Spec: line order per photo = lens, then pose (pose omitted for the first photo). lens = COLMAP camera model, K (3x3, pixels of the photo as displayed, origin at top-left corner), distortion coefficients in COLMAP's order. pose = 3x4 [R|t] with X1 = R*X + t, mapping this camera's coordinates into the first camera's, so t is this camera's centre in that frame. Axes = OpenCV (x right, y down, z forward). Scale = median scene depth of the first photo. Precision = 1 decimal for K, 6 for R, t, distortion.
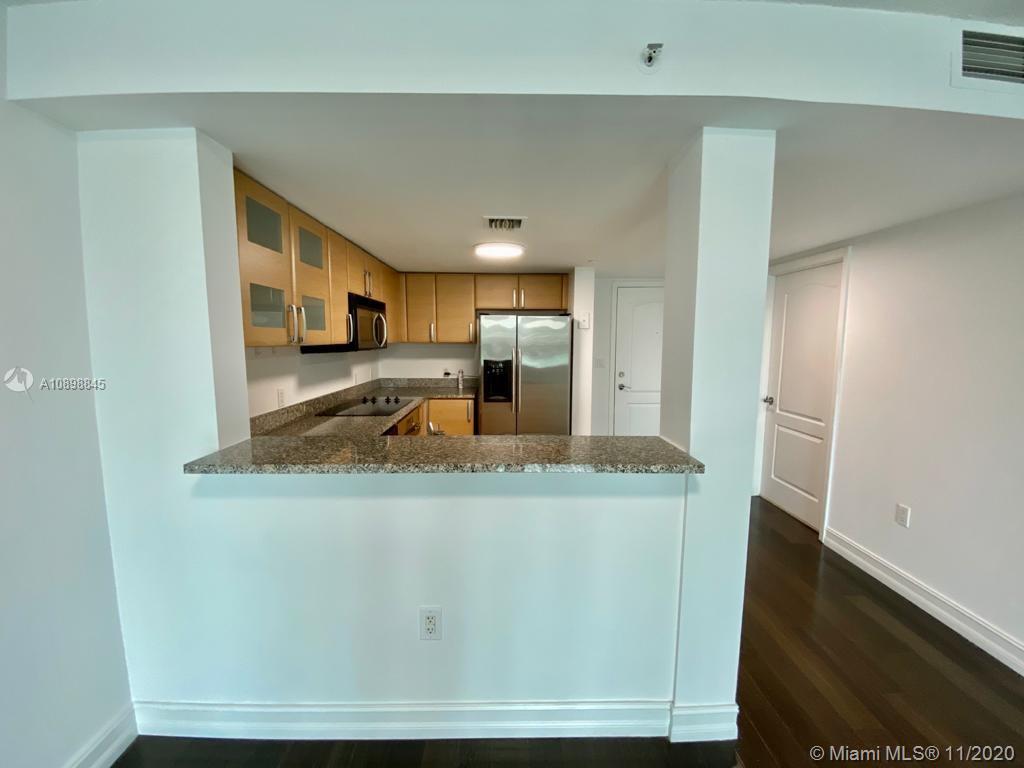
lens RADIAL K [[413.5, 0, 507.2], [0, 413.5, 385.2], [0, 0, 1]] dist [0.001408, -0.000024]
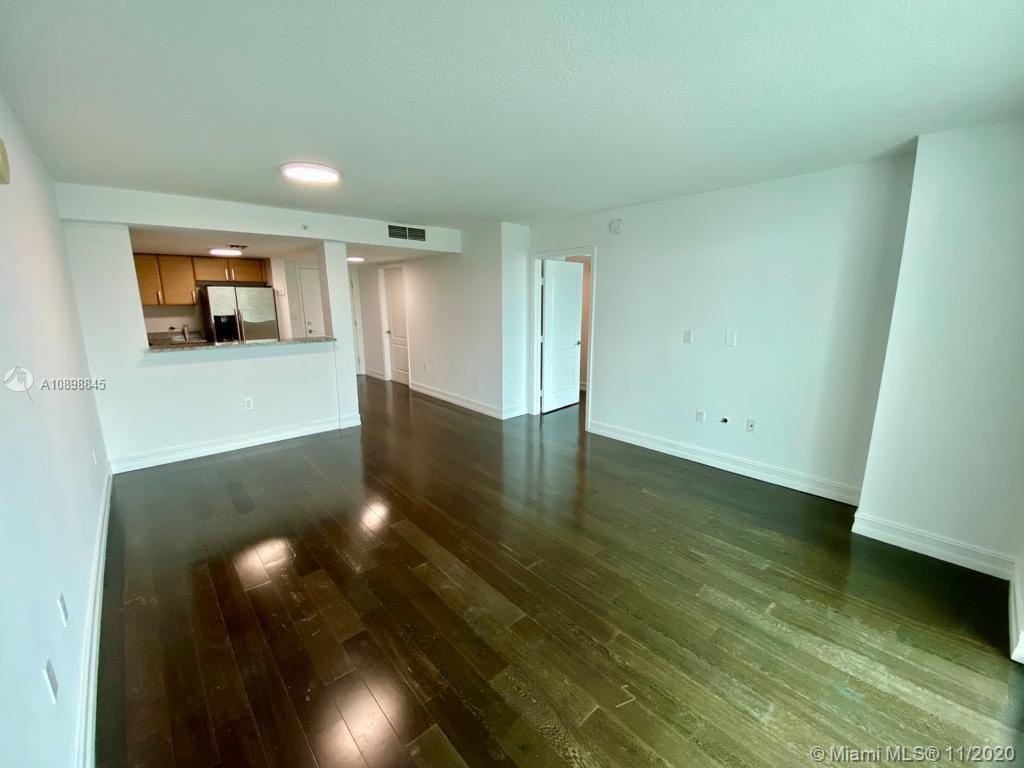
lens RADIAL K [[422.9, 0, 510.4], [0, 422.9, 386.4], [0, 0, 1]] dist [0.007815, -0.000220]
pose [[0.753975, -0.136871, 0.642485, -0.282097], [0.077258, 0.989741, 0.120184, 0.096933], [-0.652344, -0.040979, 0.756815, -0.956279]]
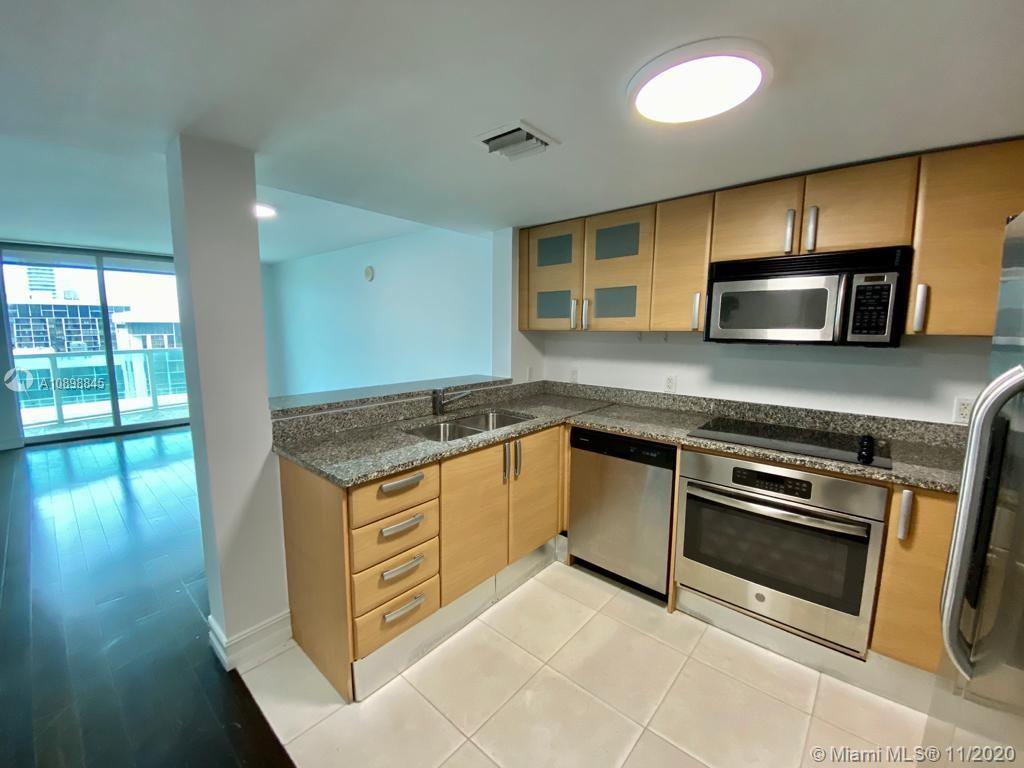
lens RADIAL K [[422.9, 0, 510.4], [0, 422.9, 386.4], [0, 0, 1]] dist [0.007815, -0.000220]
pose [[-0.672188, 0.098984, -0.733734, 0.342527], [-0.087161, 0.973552, 0.211186, -0.104796], [0.735232, 0.205909, -0.645783, 0.965127]]
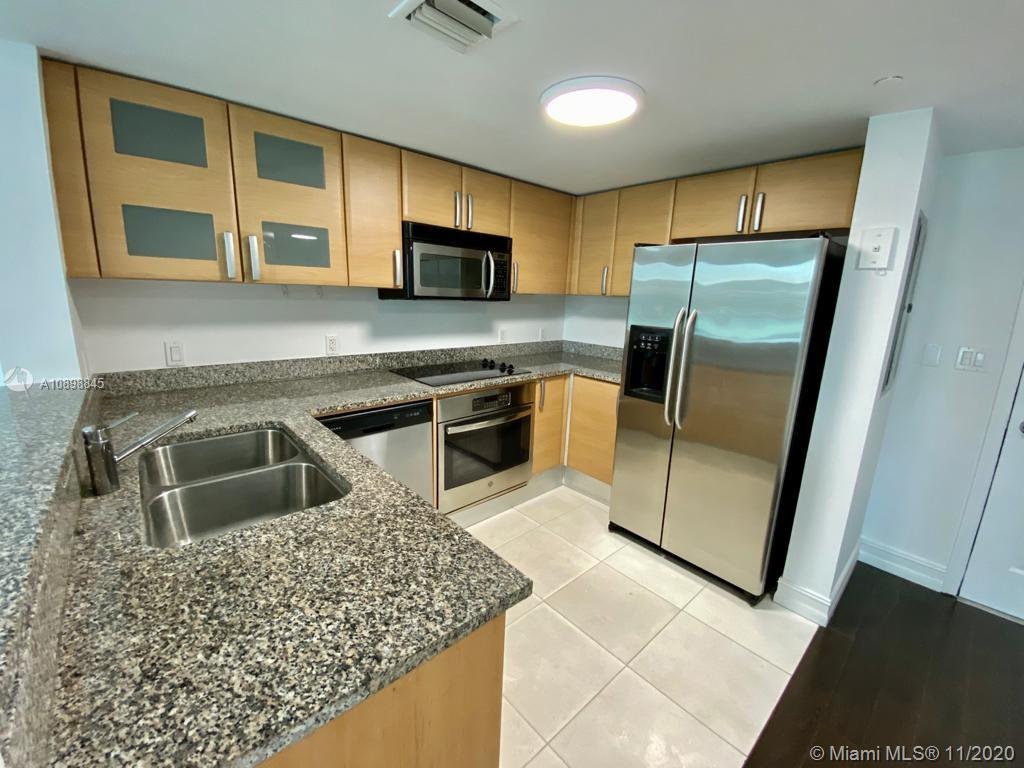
lens RADIAL K [[422.9, 0, 510.4], [0, 422.9, 386.4], [0, 0, 1]] dist [0.007815, -0.000220]
pose [[0.655322, 0.182731, -0.732914, 0.296090], [-0.113962, 0.983109, 0.143212, -0.042036], [0.746703, -0.010326, 0.665077, 0.463160]]
